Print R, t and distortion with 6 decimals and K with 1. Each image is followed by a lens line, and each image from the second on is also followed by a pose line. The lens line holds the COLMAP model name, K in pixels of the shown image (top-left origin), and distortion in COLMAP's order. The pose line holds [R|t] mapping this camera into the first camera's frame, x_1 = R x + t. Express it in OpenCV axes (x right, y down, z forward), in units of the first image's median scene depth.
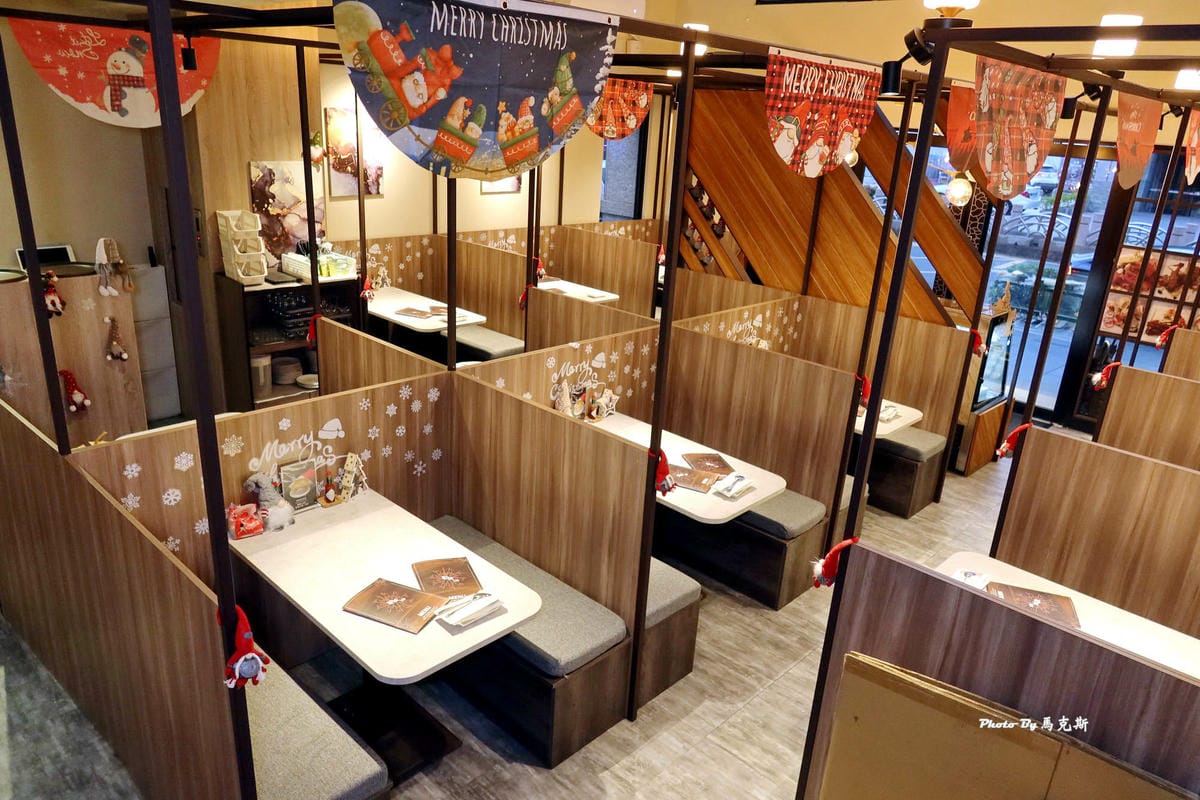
lens RADIAL K [[822.8, 0, 599.3], [0, 822.8, 401.8], [0, 0, 1]] dist [0.000621, 0.000434]
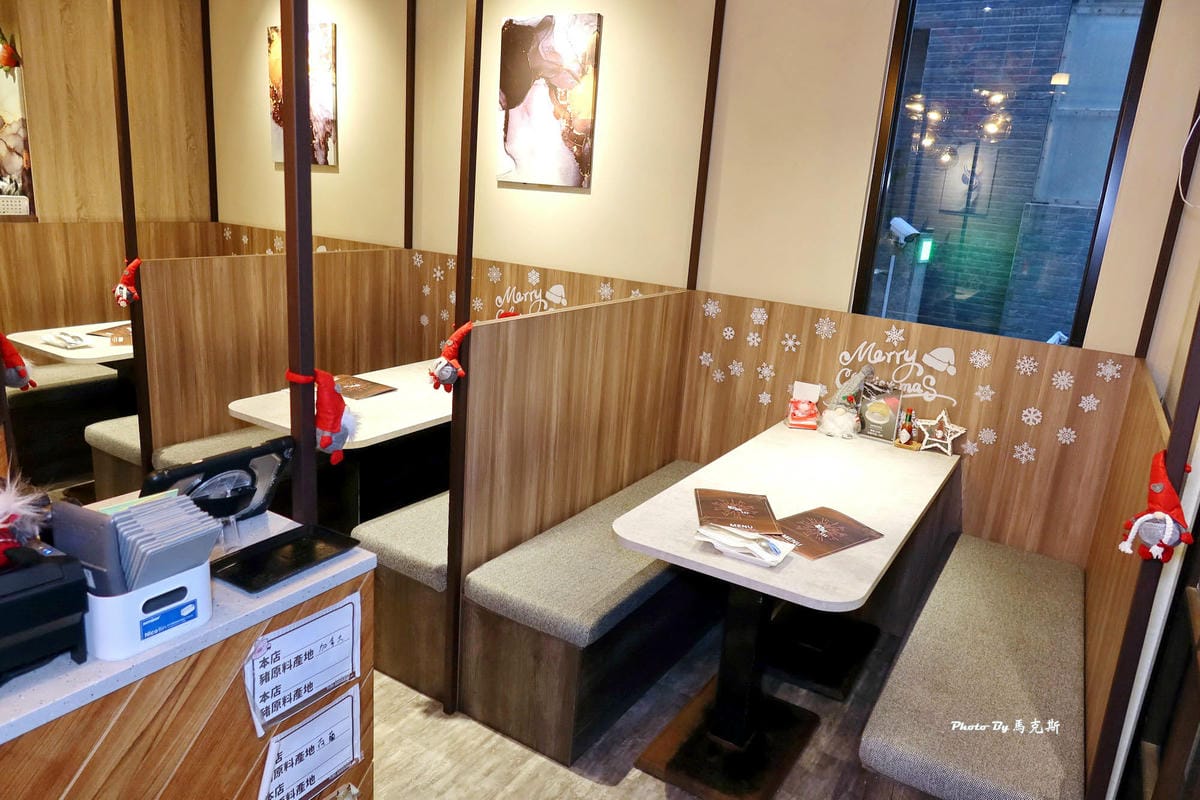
lens RADIAL K [[822.8, 0, 599.5], [0, 822.8, 400.8], [0, 0, 1]] dist [0.000621, 0.000434]
pose [[0.187396, 0.235273, -0.953692, 0.338636], [-0.363909, 0.918436, 0.155069, -0.225128], [0.912389, 0.317998, 0.257729, 0.938403]]
